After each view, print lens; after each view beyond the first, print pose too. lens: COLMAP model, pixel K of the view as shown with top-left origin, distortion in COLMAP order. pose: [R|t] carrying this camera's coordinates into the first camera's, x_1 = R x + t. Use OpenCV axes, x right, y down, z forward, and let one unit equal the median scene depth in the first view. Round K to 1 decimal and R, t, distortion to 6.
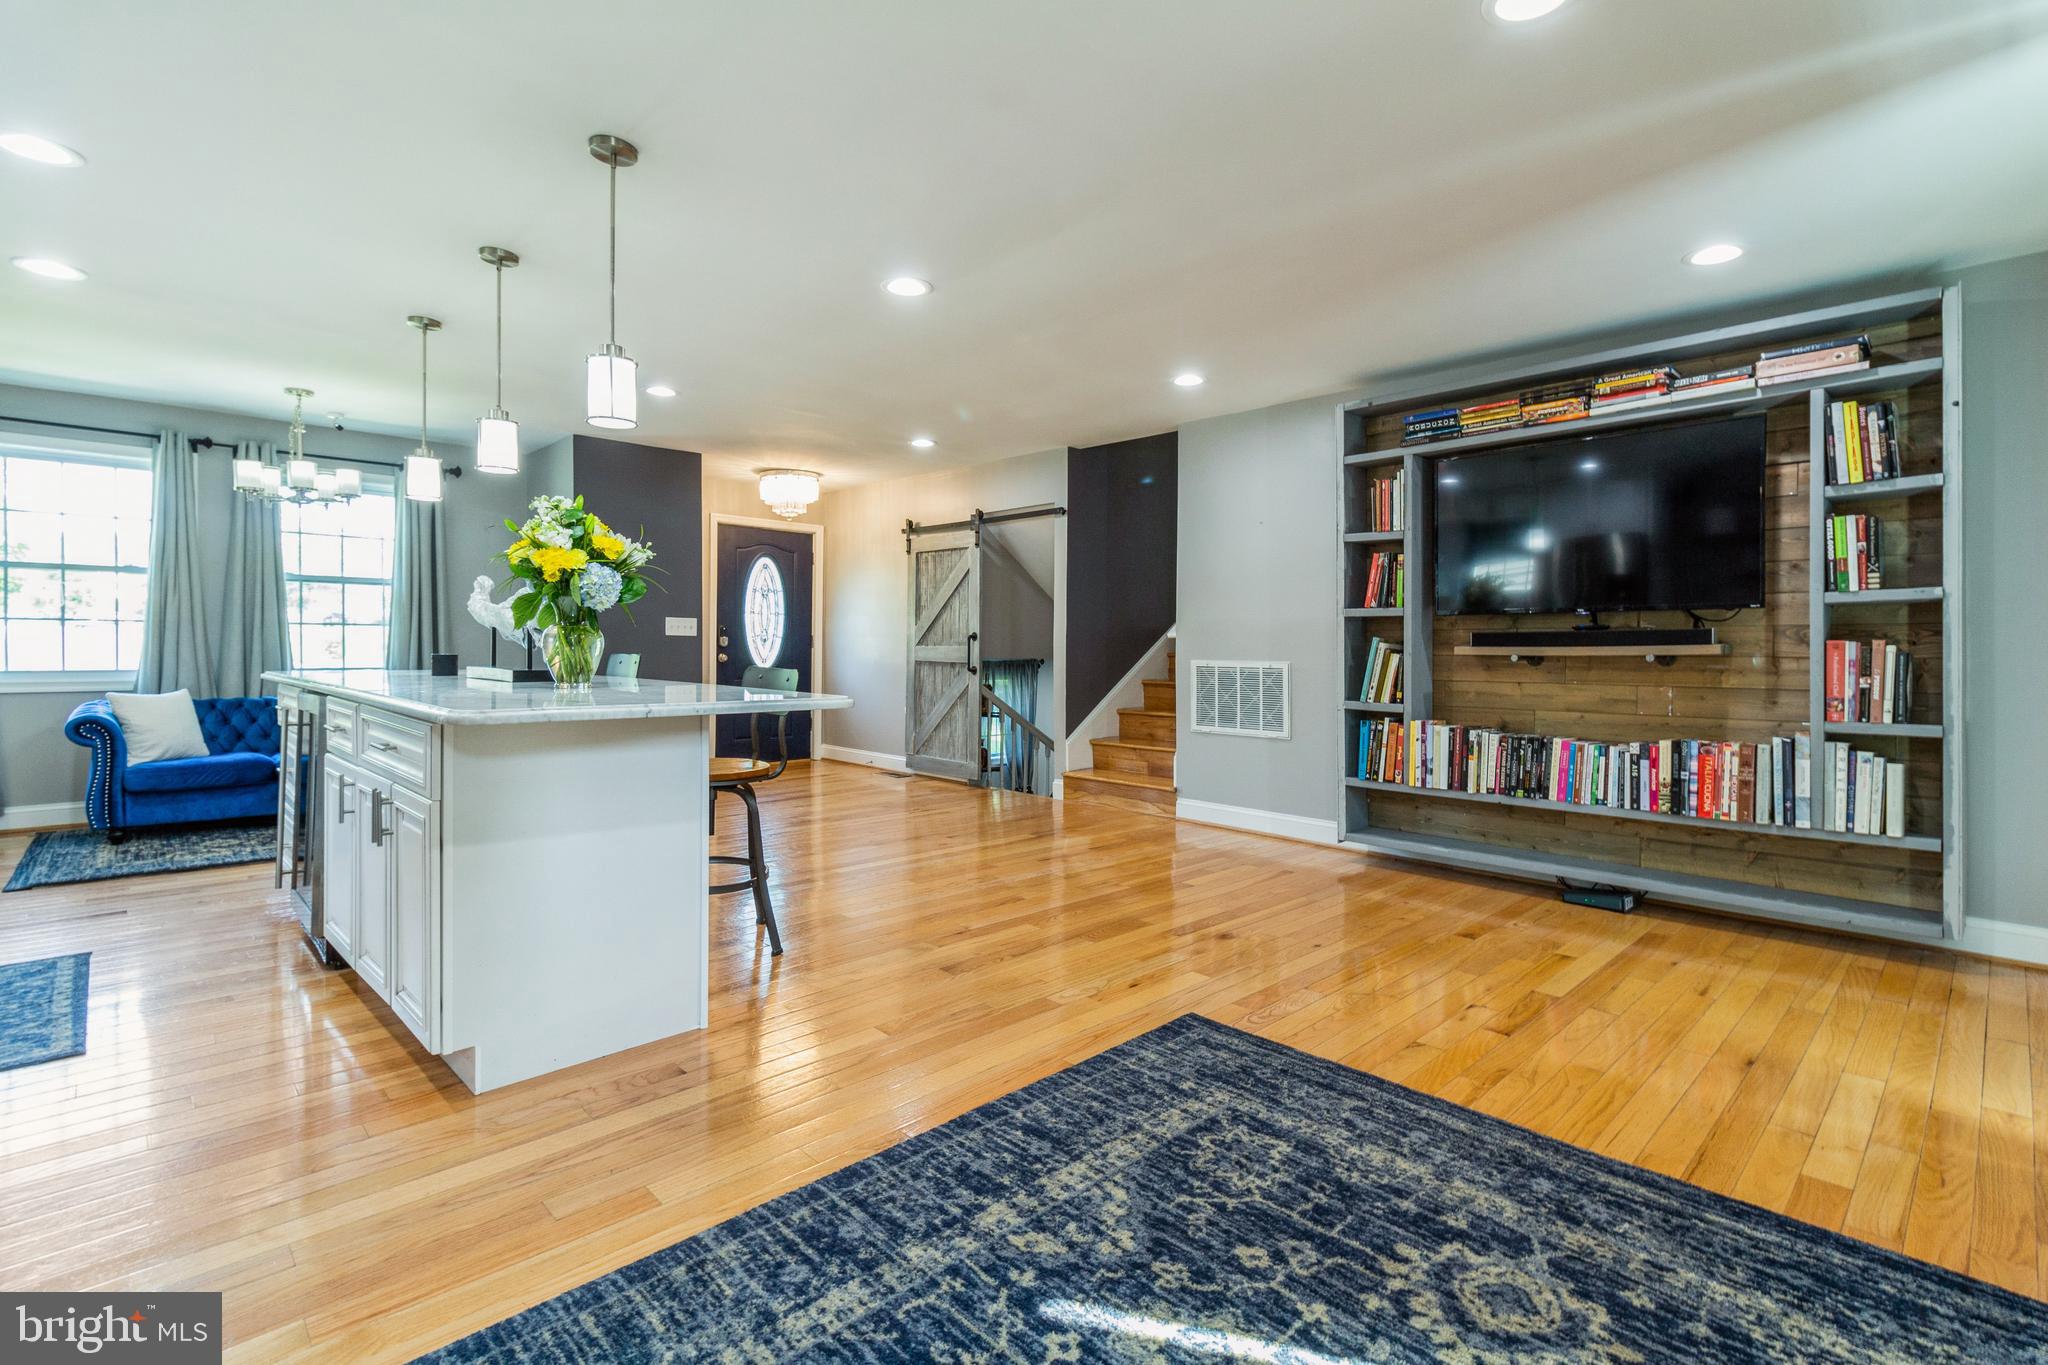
lens RADIAL K [[954.6, 0, 1067.1], [0, 954.6, 654.2], [0, 0, 1]] dist [0.006421, -0.000469]
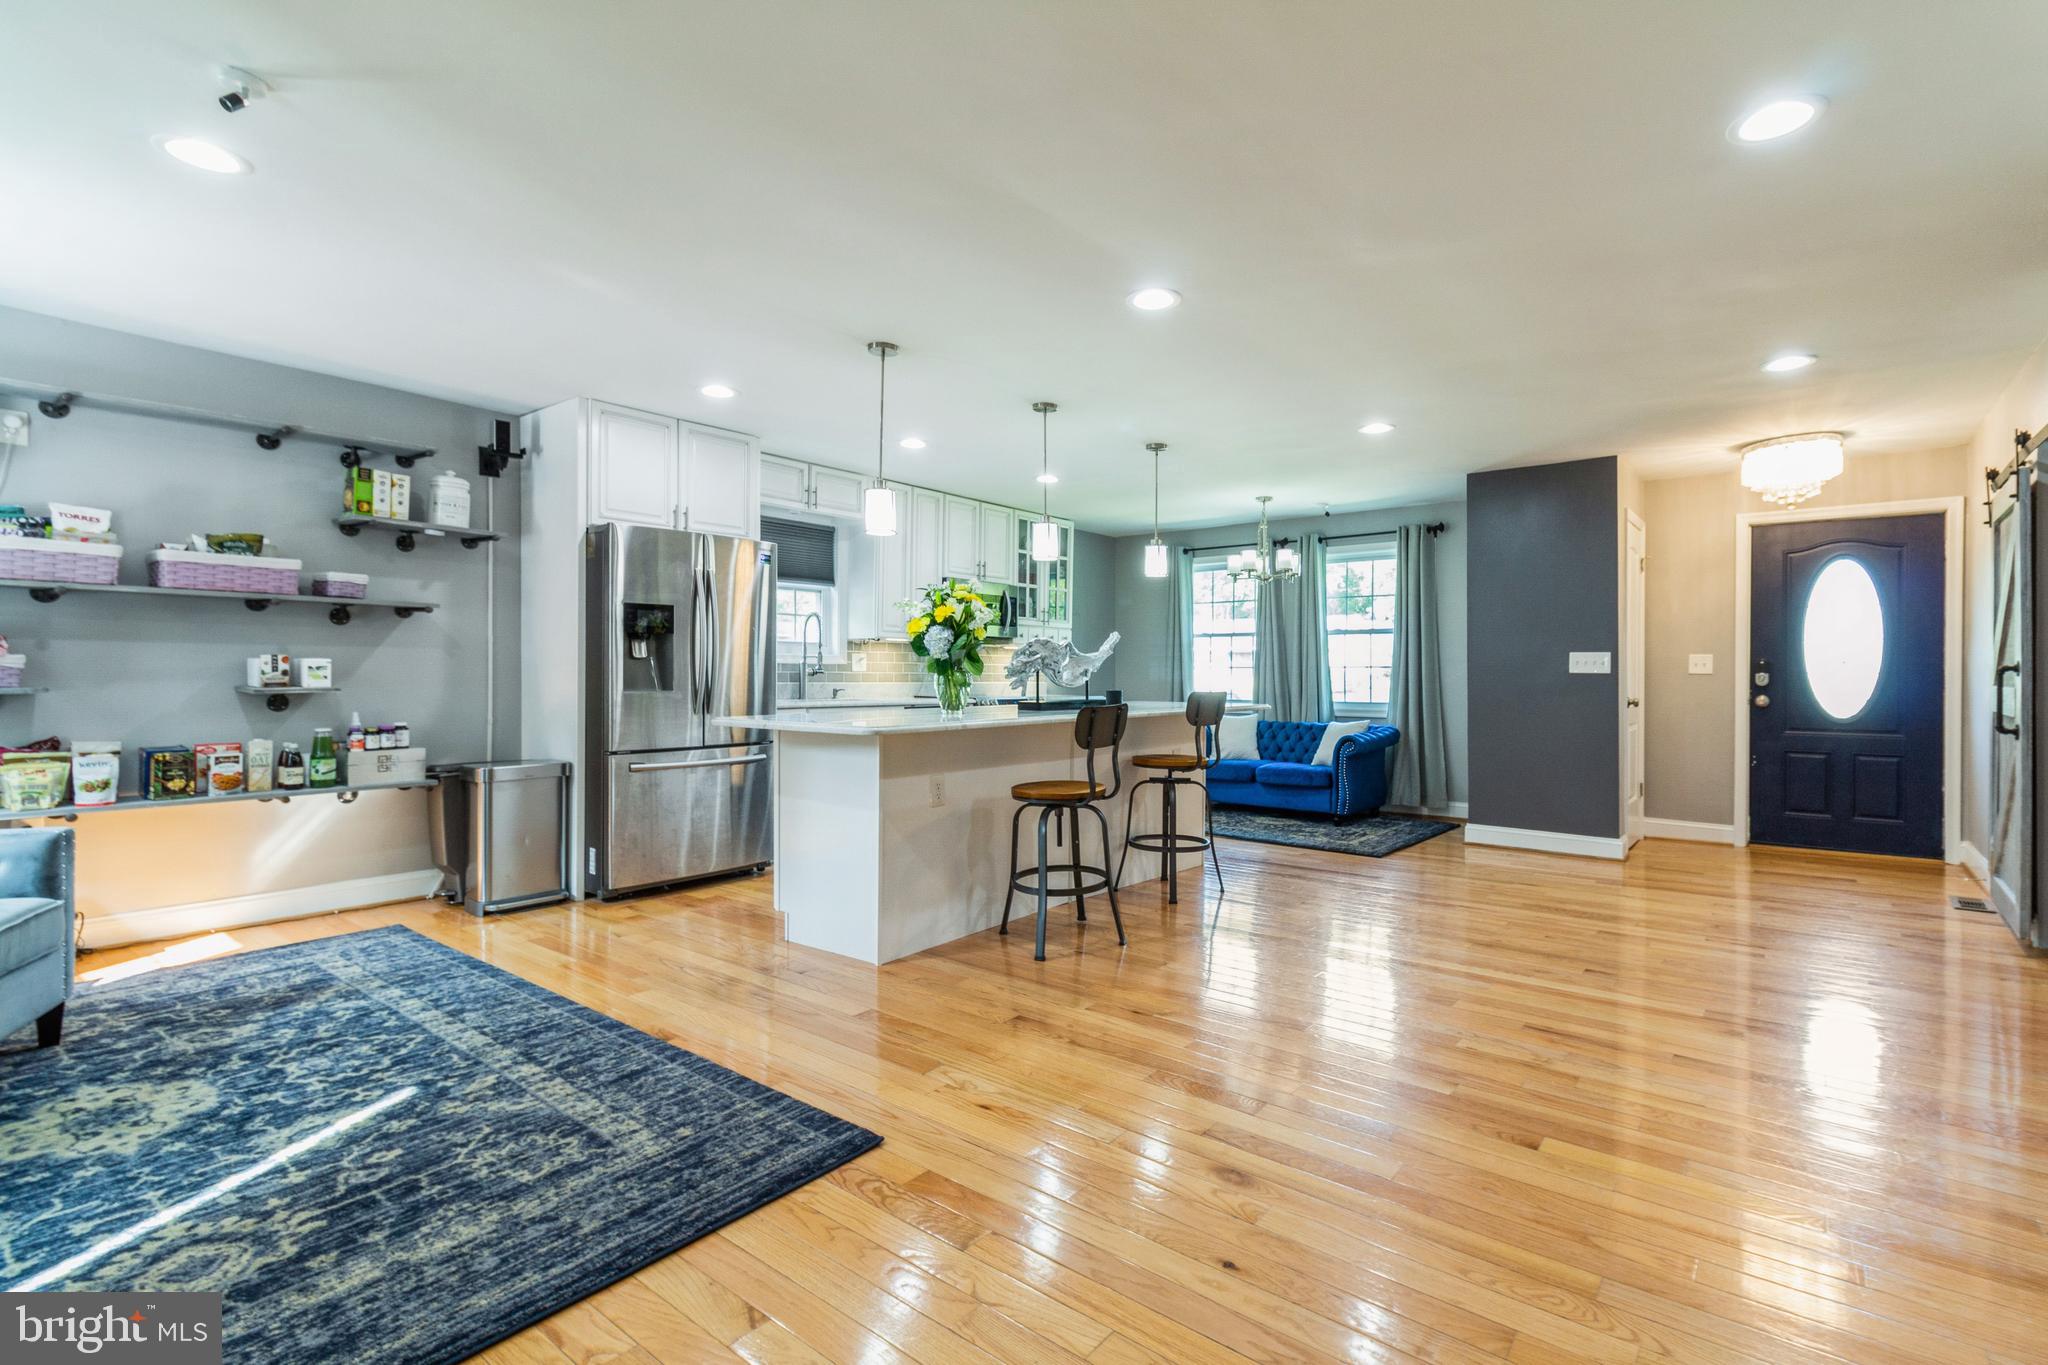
lens RADIAL K [[954.6, 0, 1062.4], [0, 954.6, 673.9], [0, 0, 1]] dist [0.006421, -0.000469]
pose [[0.115662, -0.008650, -0.993251, 0.801135], [-0.011734, 0.999880, -0.010075, -0.009432], [0.993219, 0.012821, 0.115546, 0.881946]]
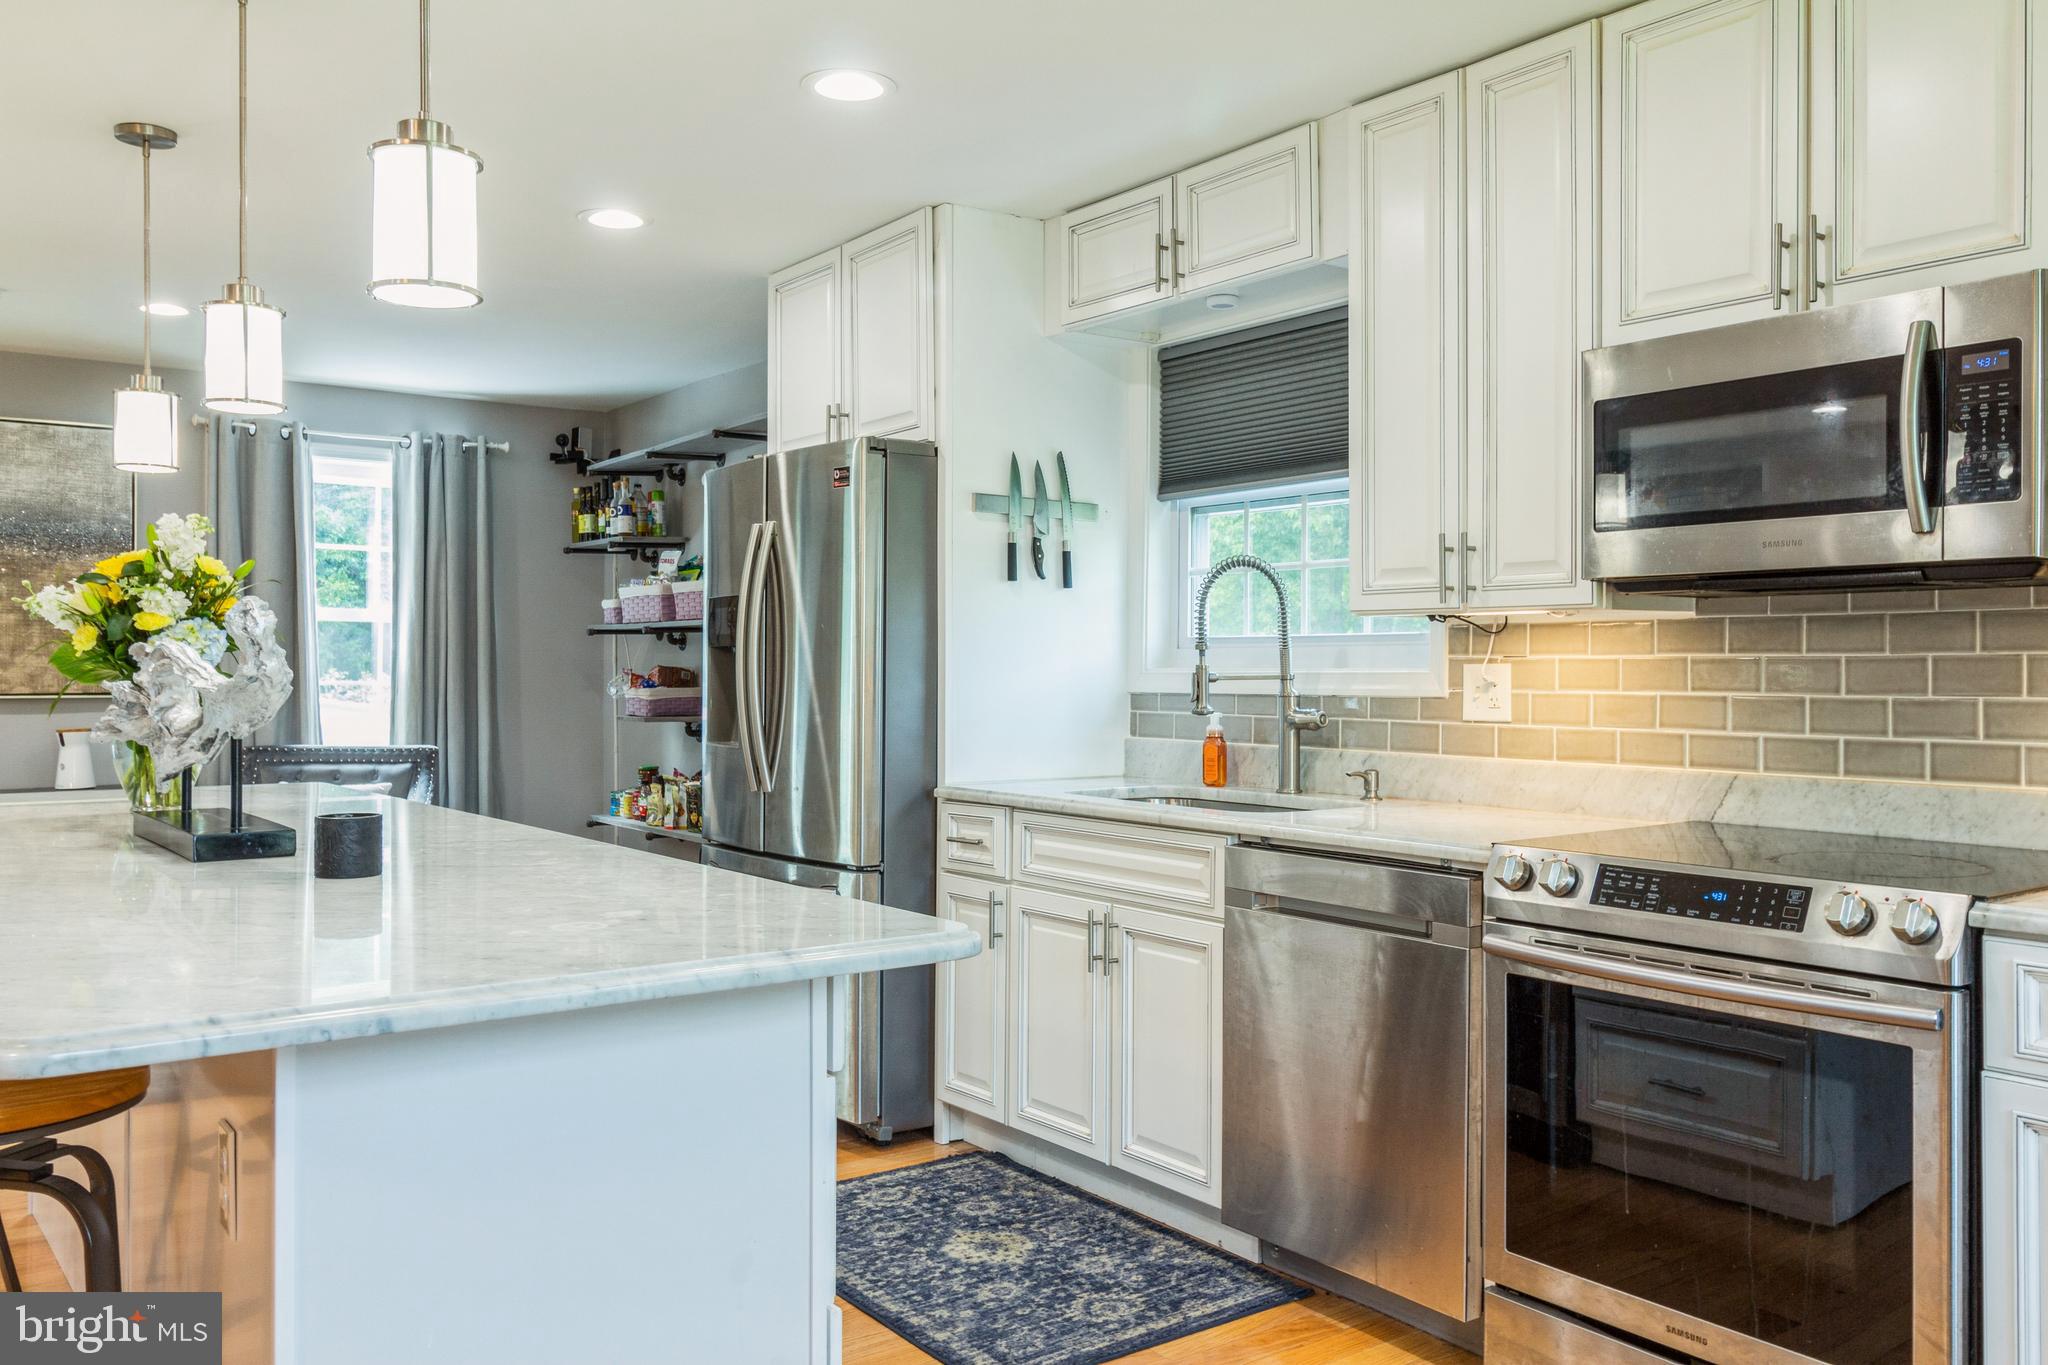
lens RADIAL K [[1611.6, 0, 1039.4], [0, 1611.6, 671.6], [0, 0, 1]] dist [-0.002866, 0.011868]
pose [[-0.988920, -0.011010, 0.148042, -1.134353], [-0.009999, 0.999921, 0.007573, -0.067598], [-0.148114, 0.006009, -0.988952, 1.779512]]
